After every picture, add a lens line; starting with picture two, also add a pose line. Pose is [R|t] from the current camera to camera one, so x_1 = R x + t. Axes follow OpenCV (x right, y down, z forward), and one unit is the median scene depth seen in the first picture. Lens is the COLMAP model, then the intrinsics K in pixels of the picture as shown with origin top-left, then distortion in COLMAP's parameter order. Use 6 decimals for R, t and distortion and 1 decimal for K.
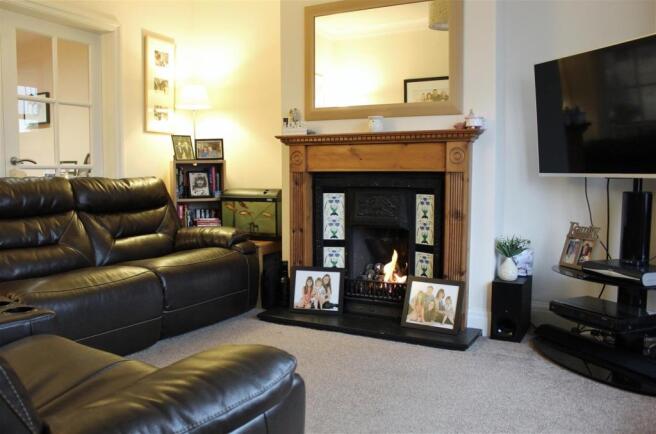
lens RADIAL K [[559.8, 0, 330.1], [0, 559.8, 218.1], [0, 0, 1]] dist [-0.115229, 0.017114]
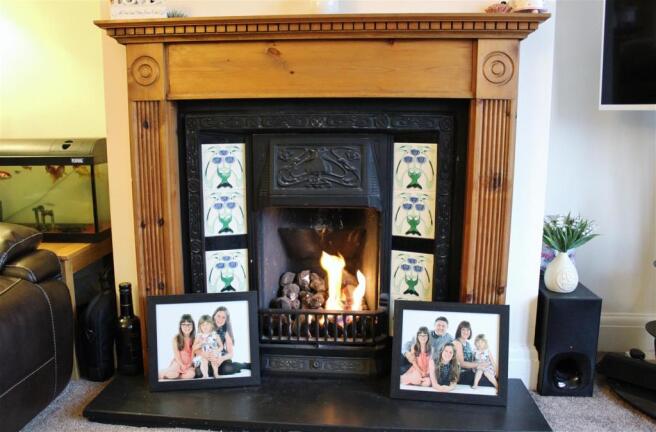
lens RADIAL K [[559.8, 0, 323.6], [0, 559.8, 216.5], [0, 0, 1]] dist [-0.115229, 0.017114]
pose [[0.916254, -0.068263, 0.394740, -0.113694], [0.032392, 0.994773, 0.096840, -0.025719], [-0.399287, -0.075943, 0.913675, 0.516993]]
